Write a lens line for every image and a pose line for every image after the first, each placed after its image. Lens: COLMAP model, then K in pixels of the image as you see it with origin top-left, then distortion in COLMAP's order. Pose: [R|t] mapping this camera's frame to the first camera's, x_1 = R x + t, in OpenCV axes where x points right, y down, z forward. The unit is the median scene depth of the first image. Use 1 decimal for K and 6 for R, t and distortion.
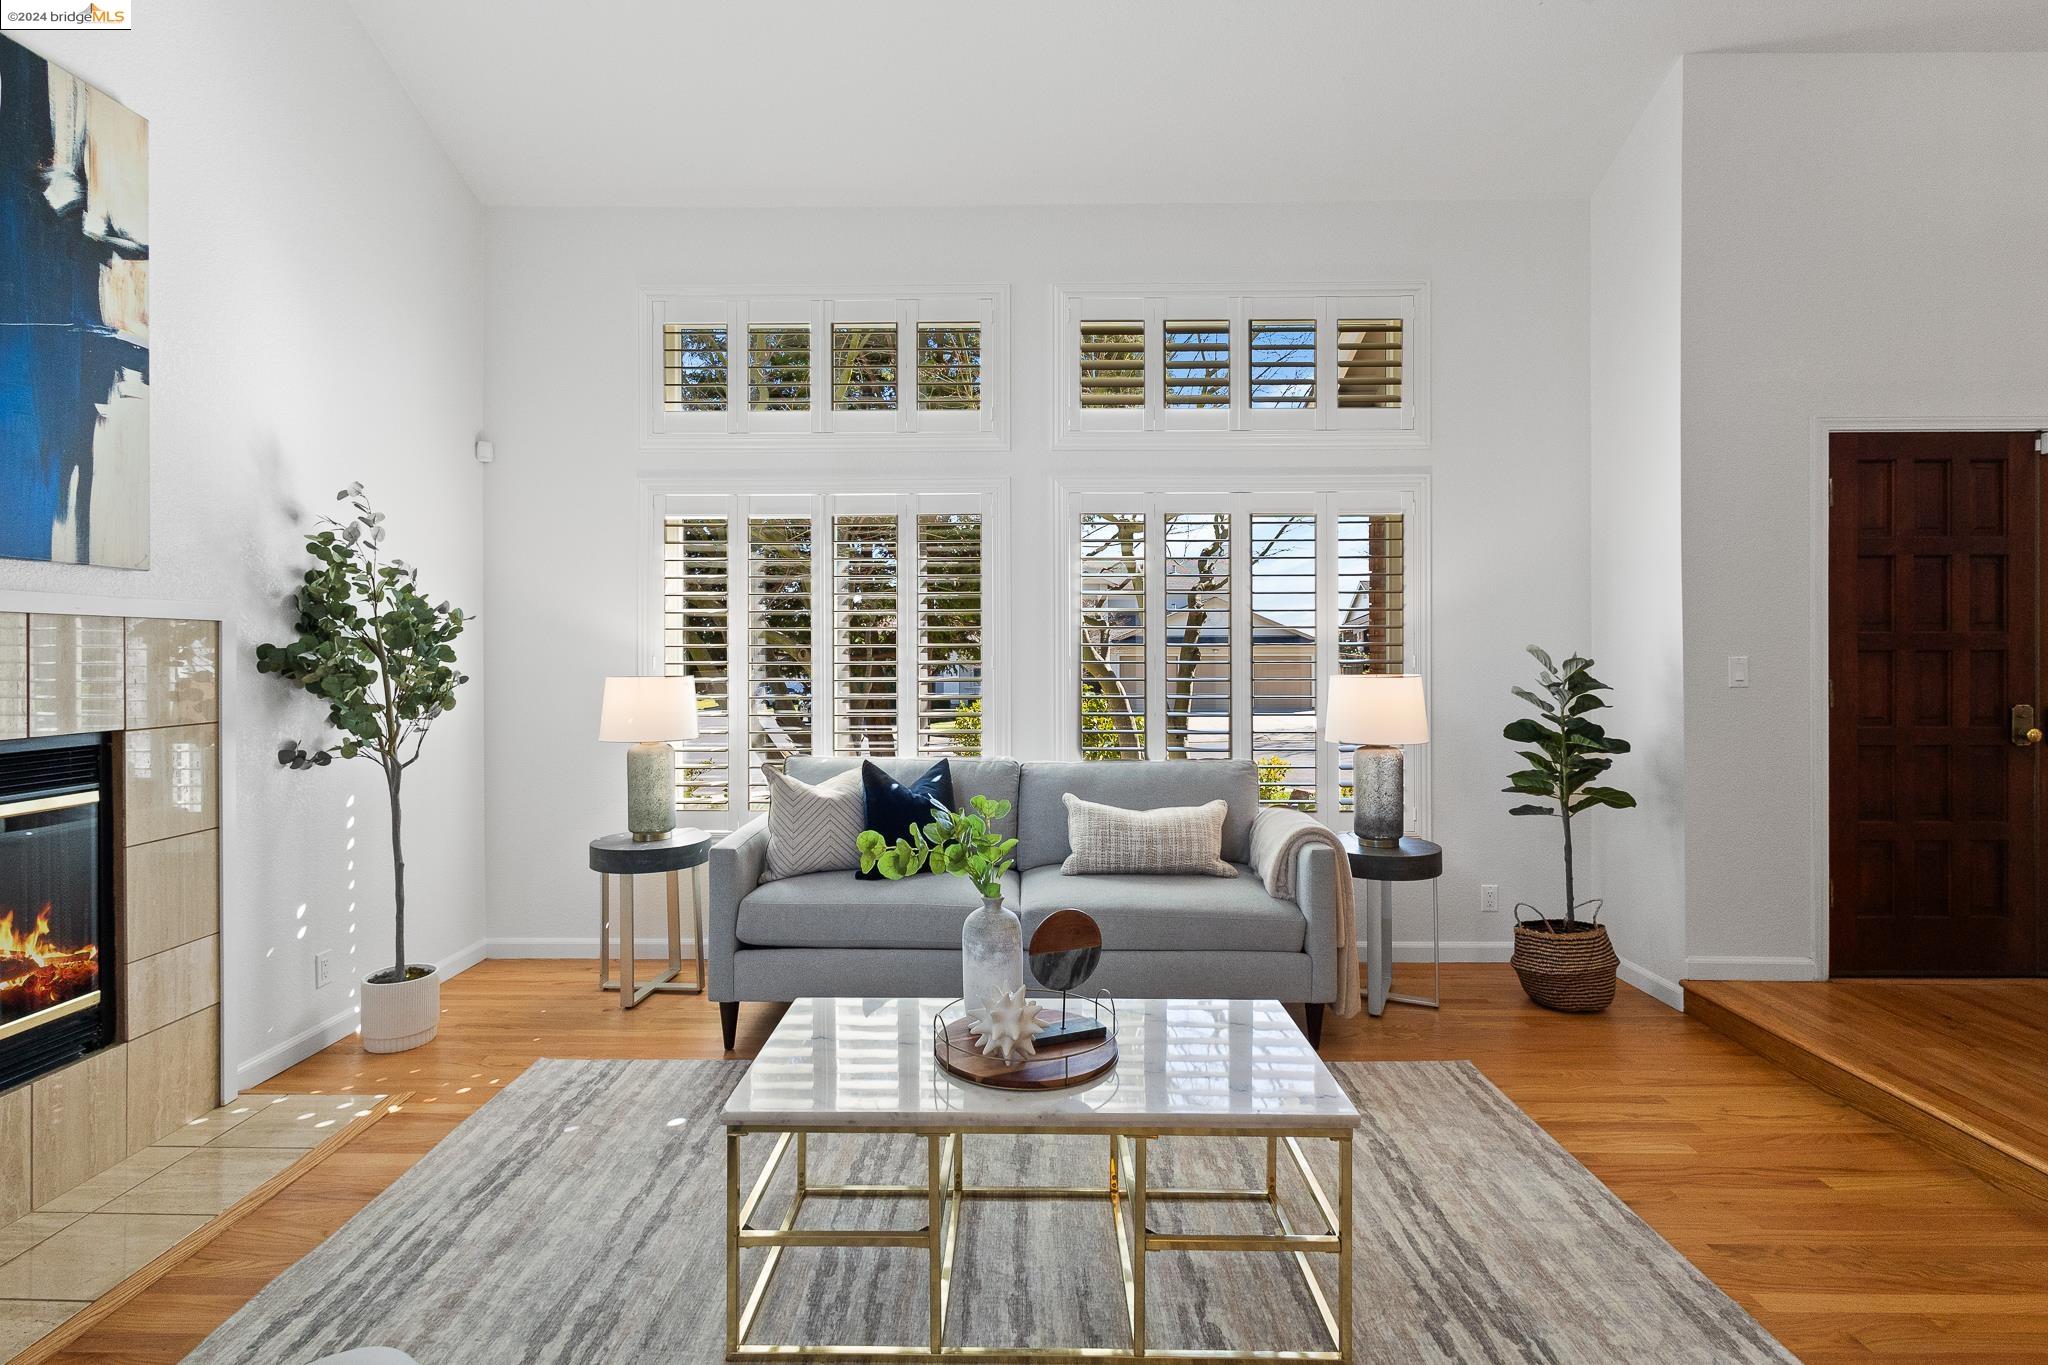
lens RADIAL K [[964.7, 0, 1016.6], [0, 964.7, 649.9], [0, 0, 1]] dist [0.004844, -0.000998]
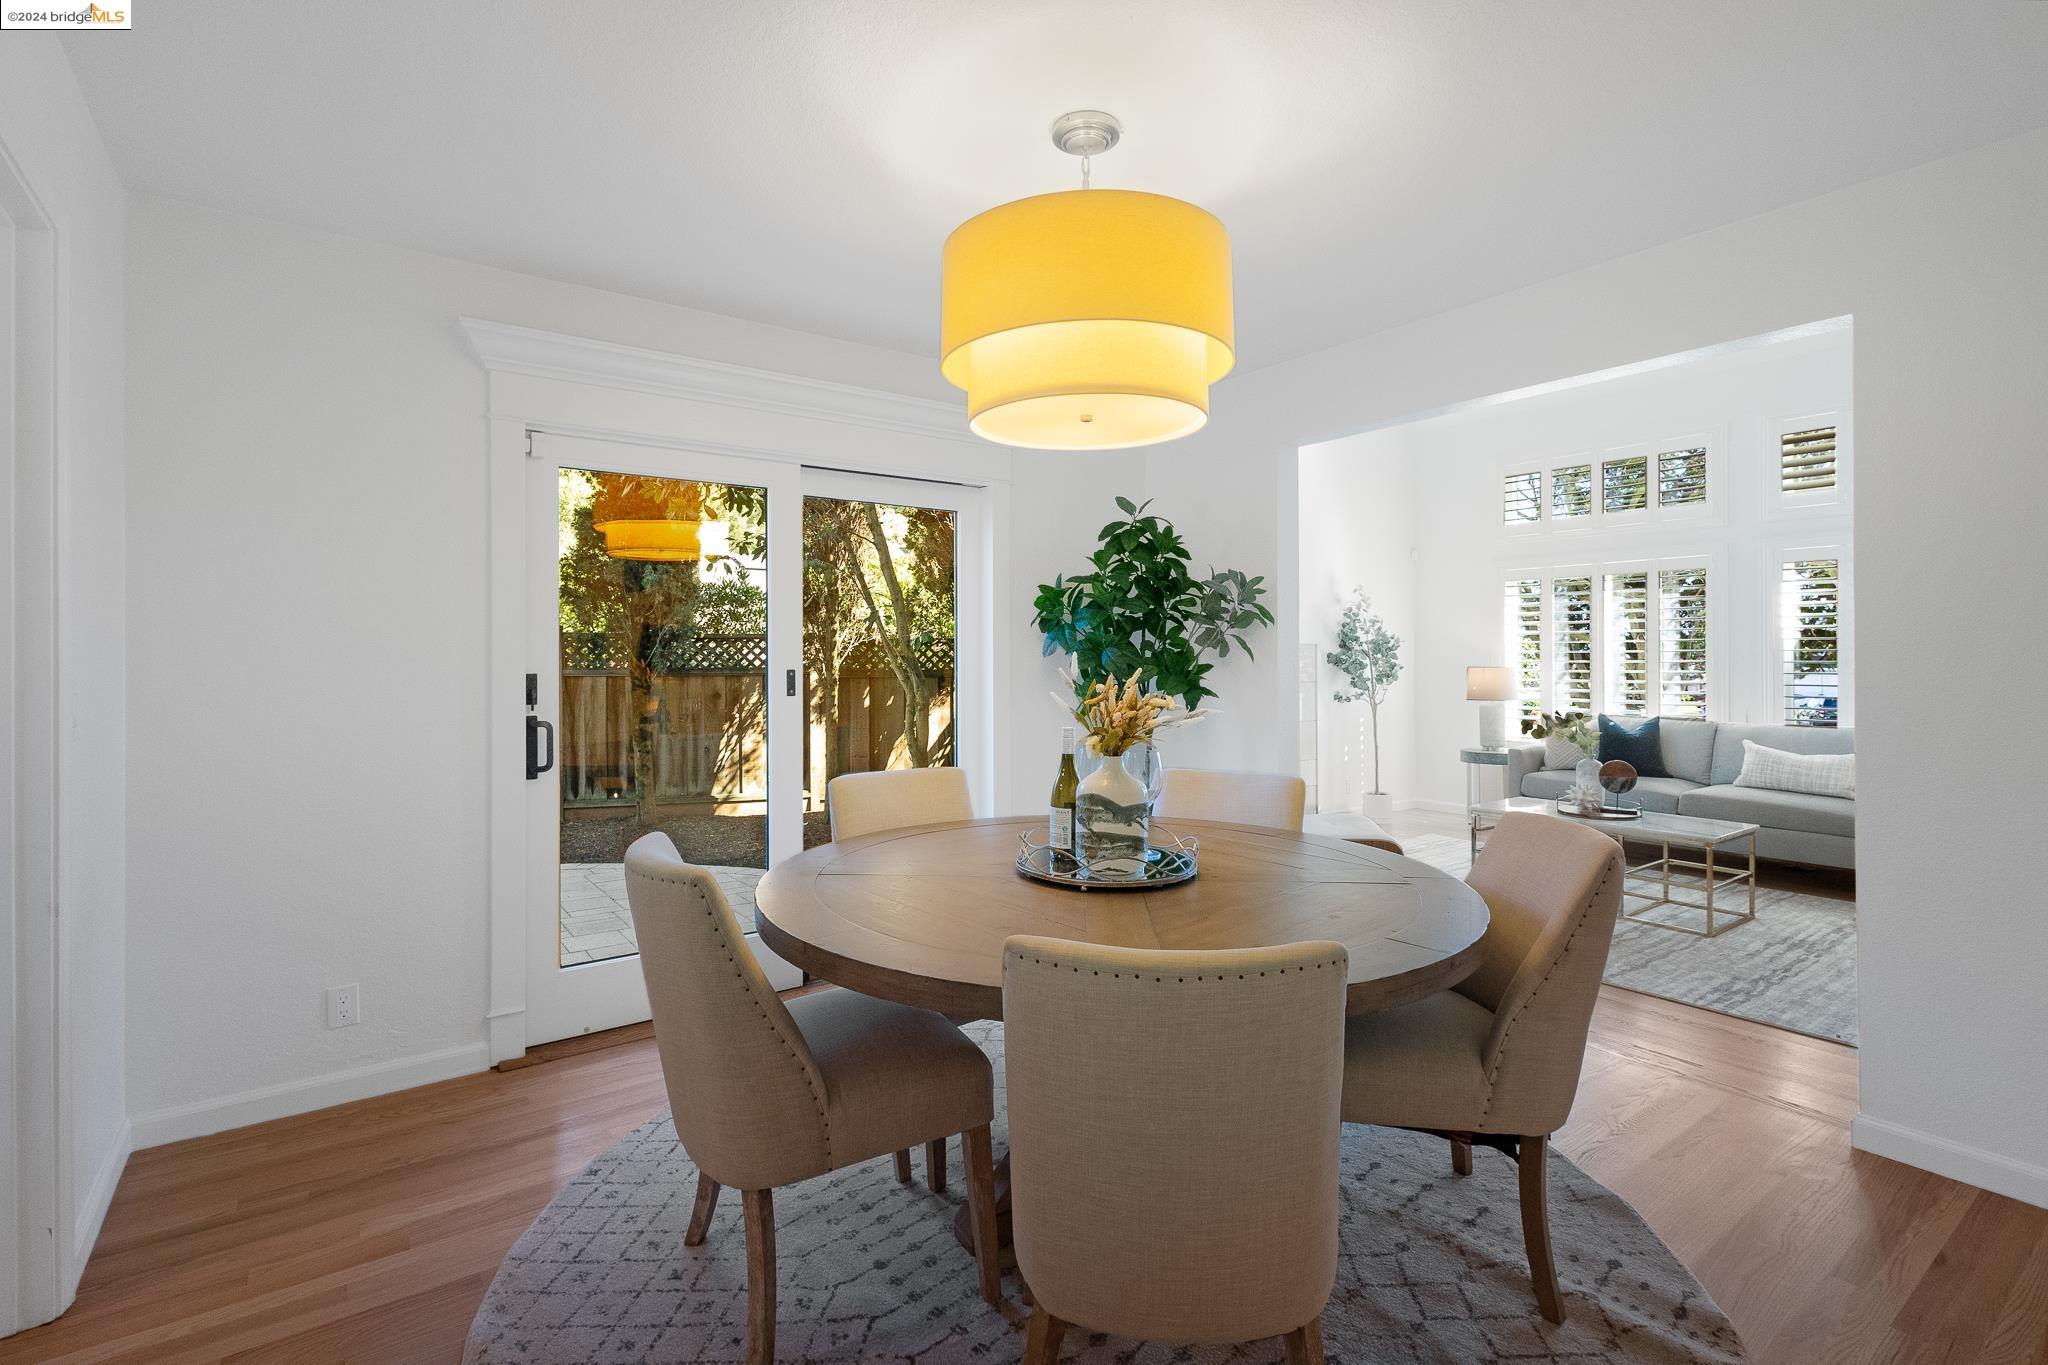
lens RADIAL K [[964.7, 0, 1016.6], [0, 964.7, 649.9], [0, 0, 1]] dist [0.004844, -0.000998]
pose [[0.600244, -0.003139, -0.799810, 0.712345], [0.003531, 0.999993, -0.001274, -0.011567], [0.799809, -0.002059, 0.600251, -1.106280]]
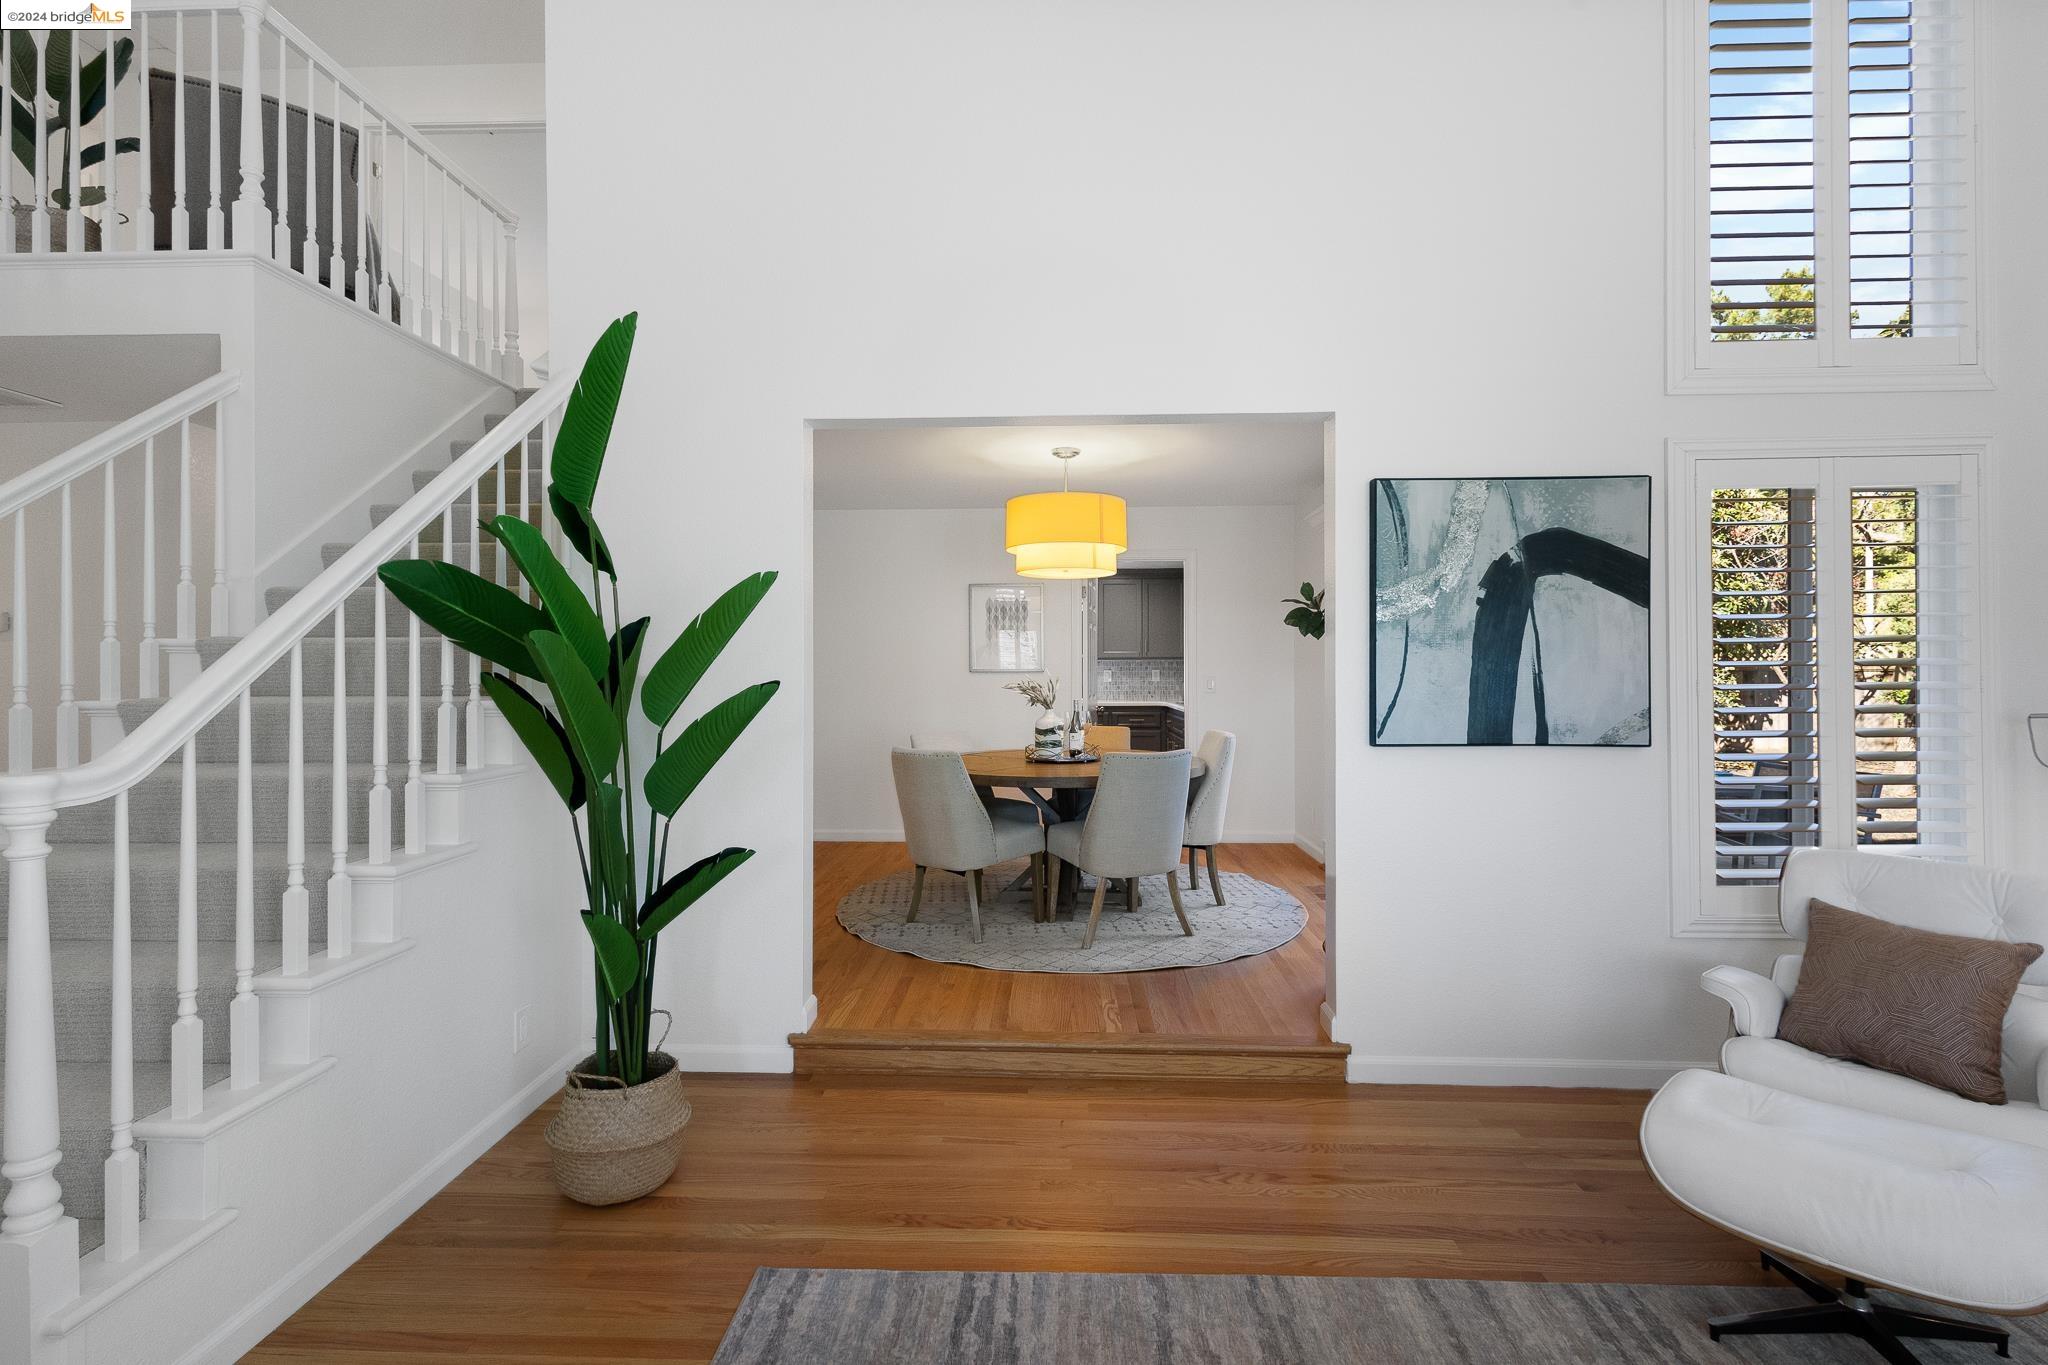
lens RADIAL K [[942.7, 0, 1019.0], [0, 942.7, 669.5], [0, 0, 1]] dist [0.010447, 0.000707]
pose [[-0.999736, 0.004466, 0.022551, 0.255915], [0.004245, 0.999942, -0.009861, 0.001588], [-0.022594, -0.009763, -0.999697, 0.876381]]
